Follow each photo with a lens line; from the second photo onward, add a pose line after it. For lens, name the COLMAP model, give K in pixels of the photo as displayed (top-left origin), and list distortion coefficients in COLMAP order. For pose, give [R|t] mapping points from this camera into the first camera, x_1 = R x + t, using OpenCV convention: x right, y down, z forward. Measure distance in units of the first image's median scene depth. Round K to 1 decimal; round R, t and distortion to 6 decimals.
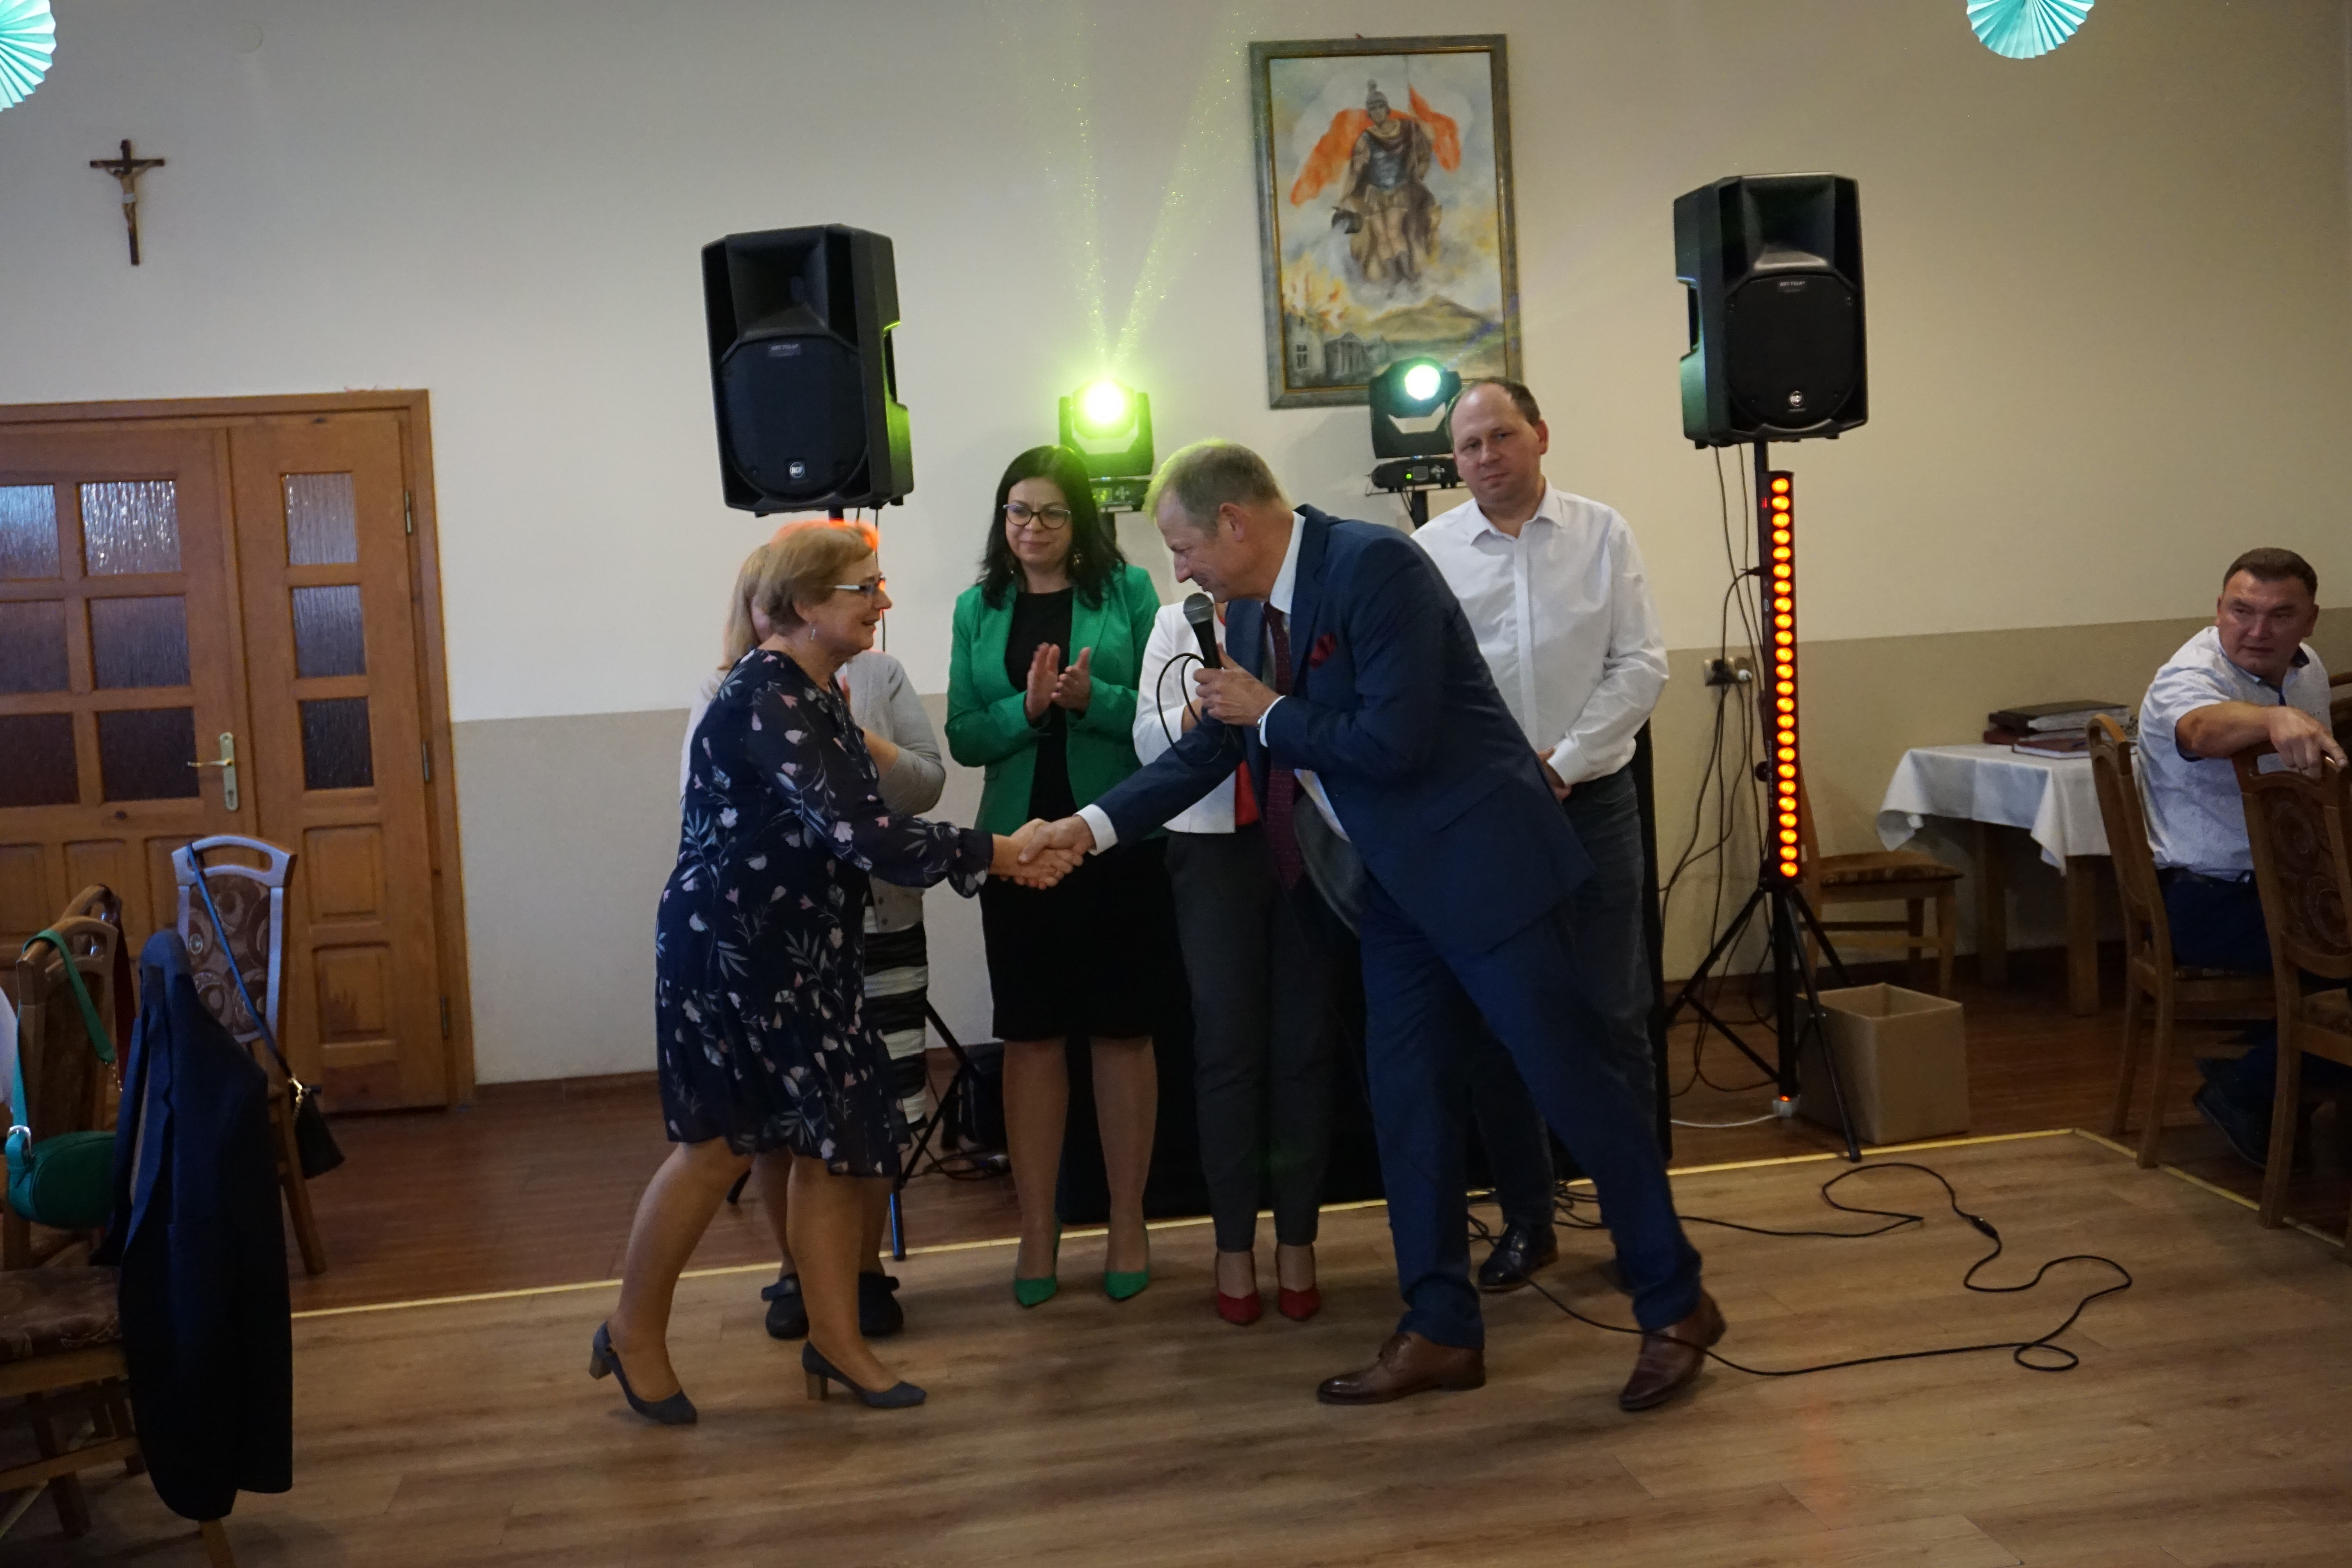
lens RADIAL K [[2368.0, 0, 1169.9], [0, 2368.0, 788.2], [0, 0, 1]] dist [-0.007170, 0.002986]
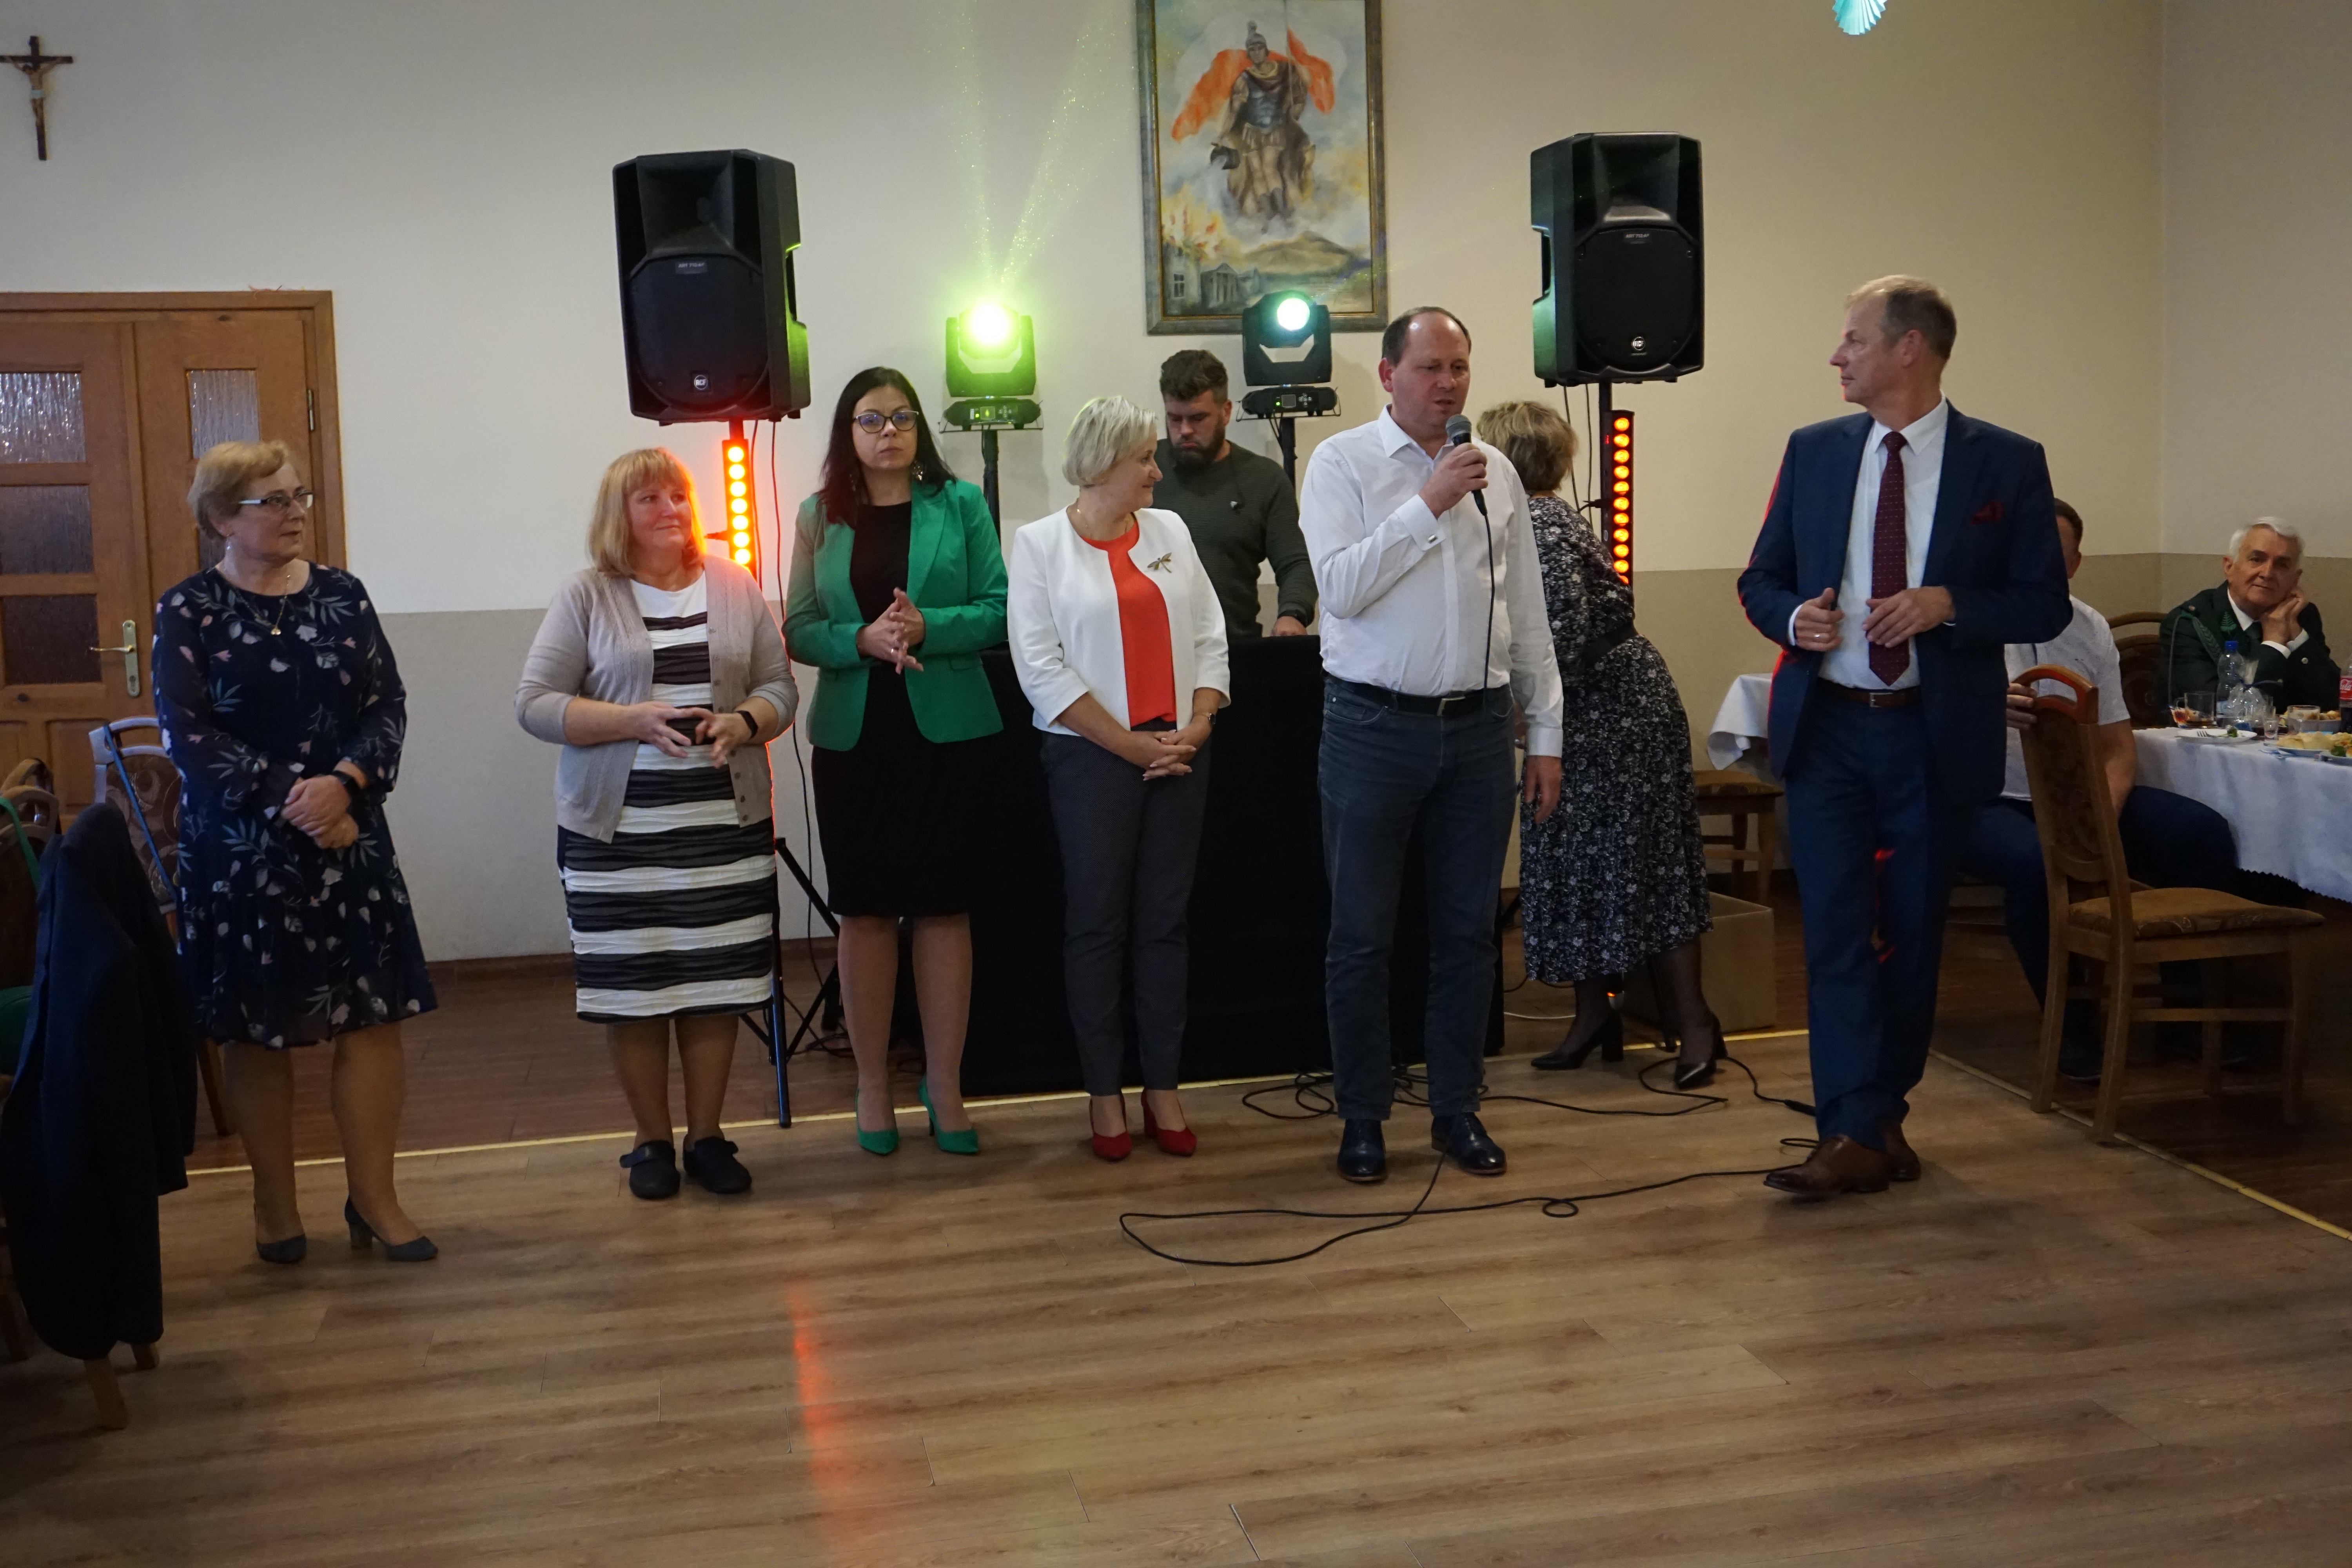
lens RADIAL K [[2371.2, 0, 1176.0], [0, 2371.2, 784.0], [0, 0, 1]] dist [-0.013725, -0.007828]
pose [[0.997961, 0.020789, 0.060350, -0.004534], [-0.022742, 0.999234, 0.031844, 0.004765], [-0.059642, -0.033152, 0.997669, -0.056029]]
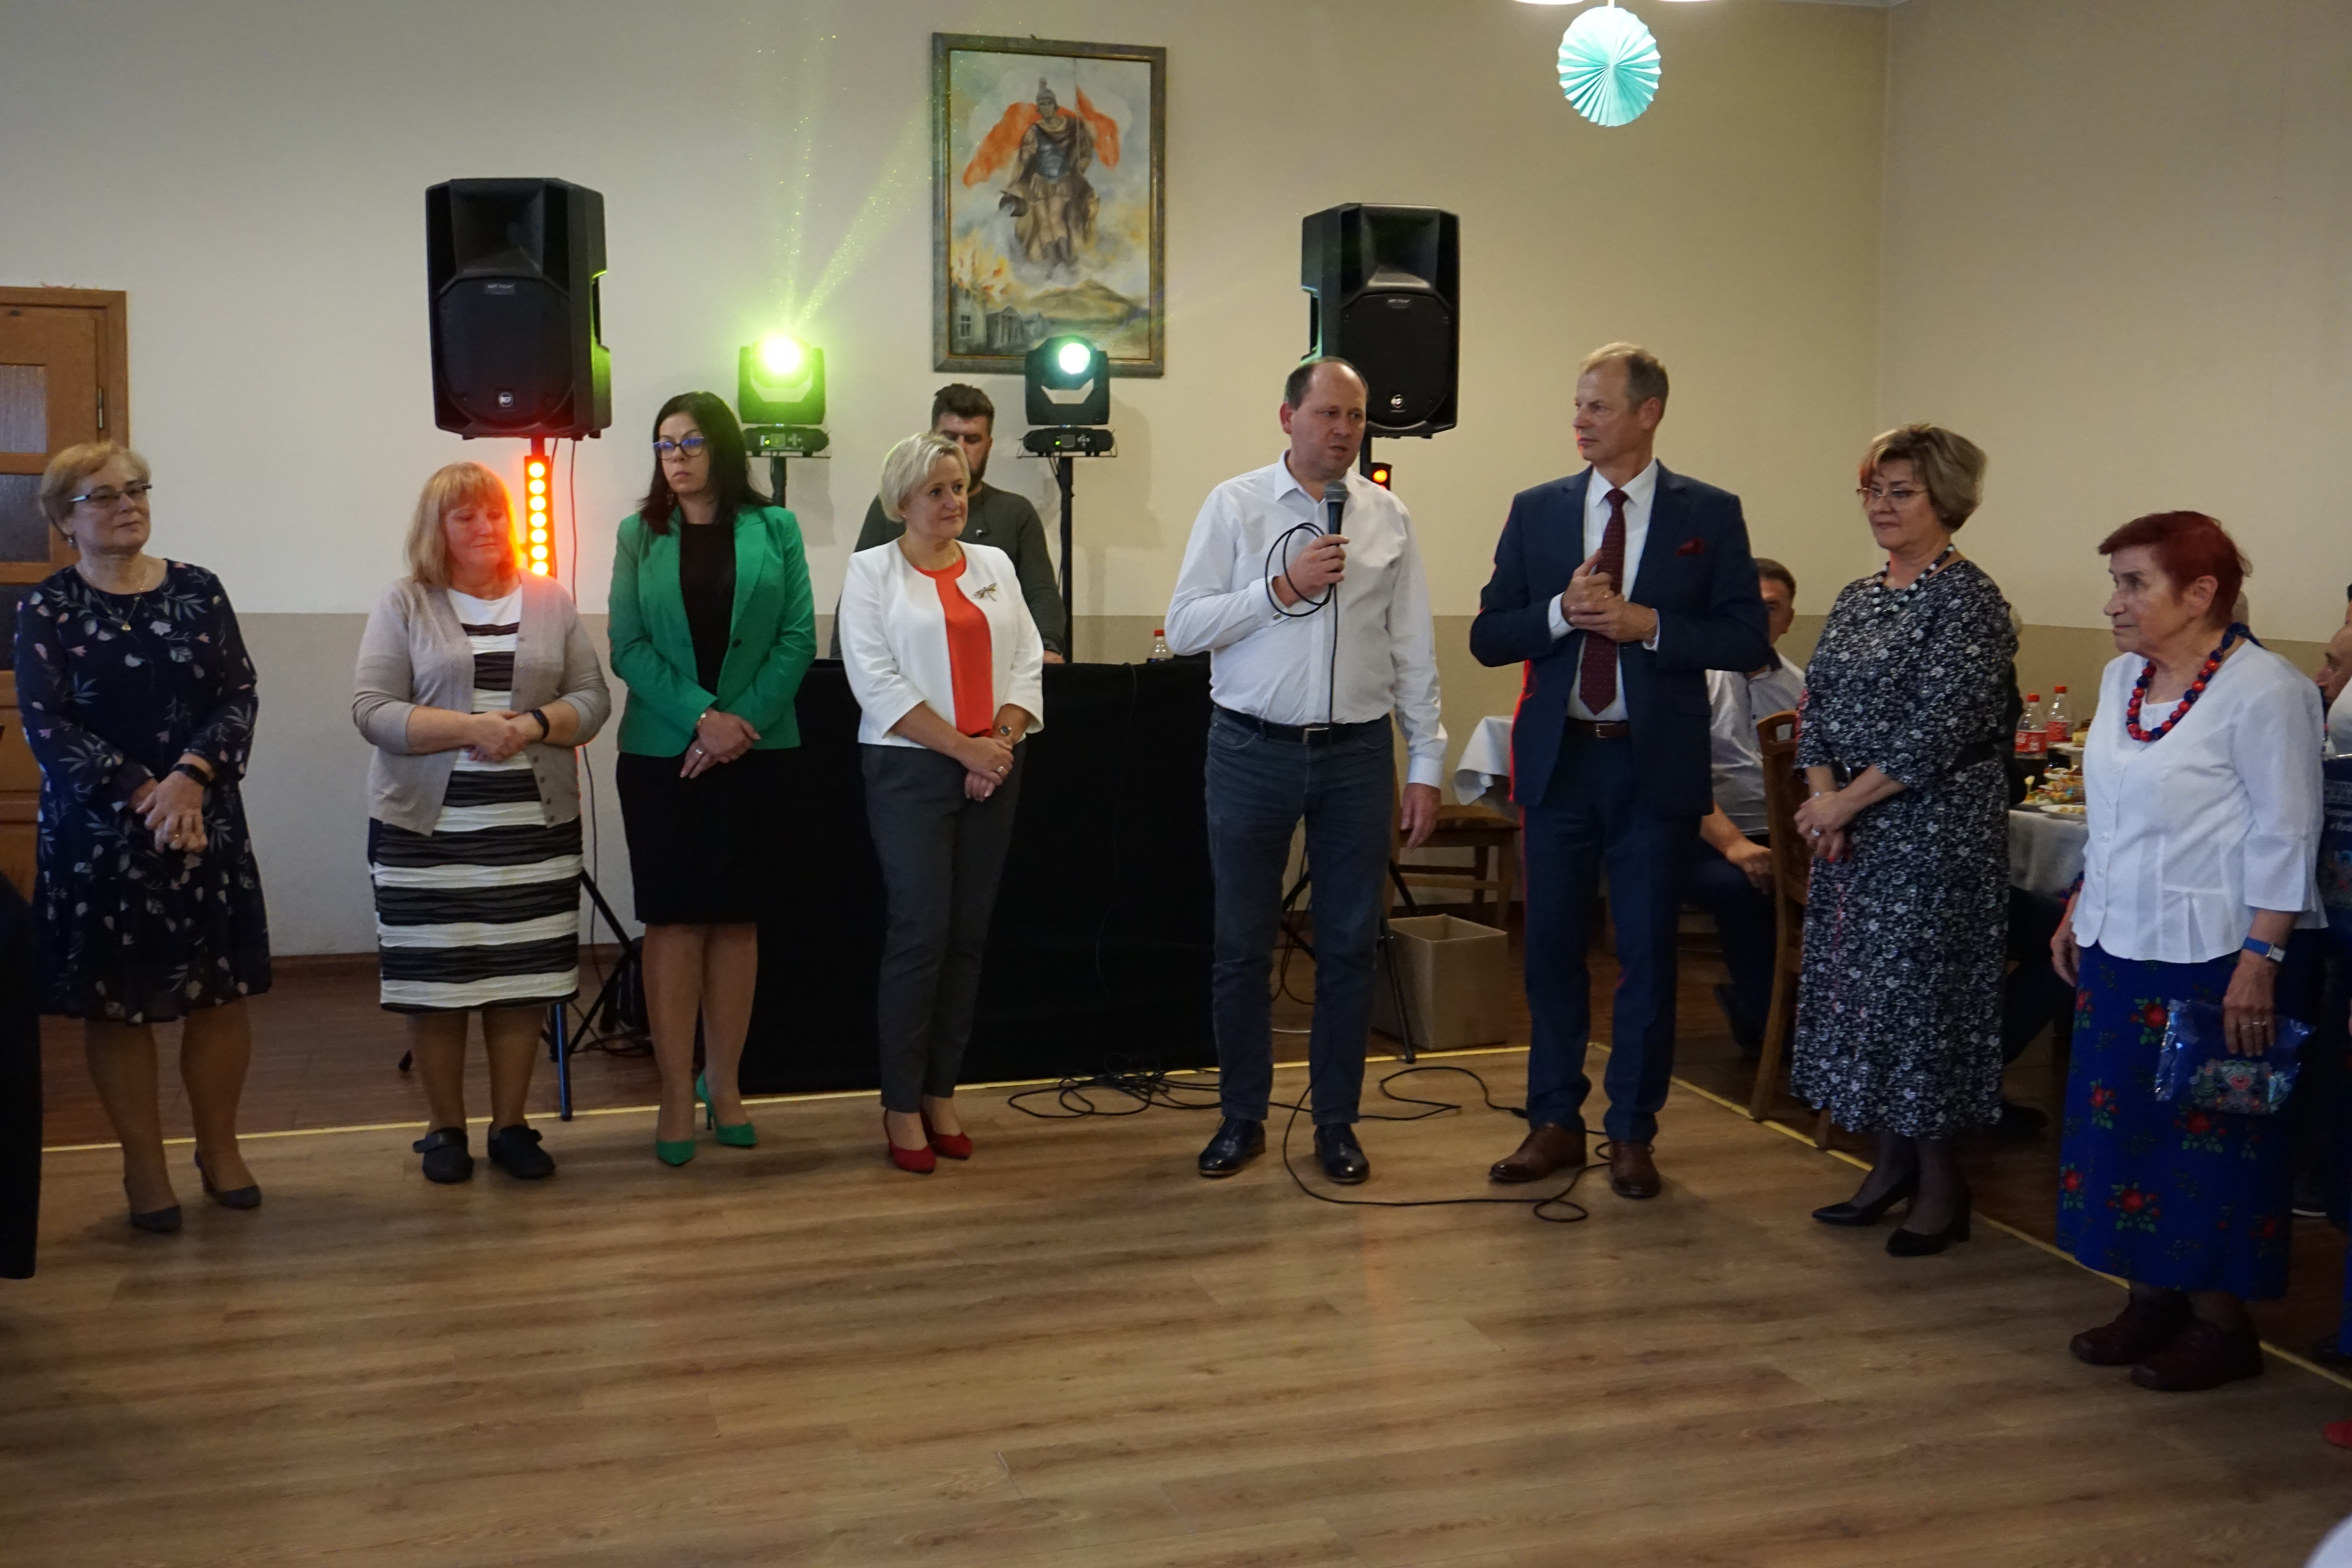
lens RADIAL K [[2368.0, 0, 1169.9], [0, 2368.0, 788.2], [0, 0, 1]] dist [-0.007170, 0.002986]
pose [[0.986199, 0.049658, 0.157941, -0.014007], [-0.052682, 0.998498, 0.015019, 0.009691], [-0.156958, -0.023133, 0.987334, -0.103276]]
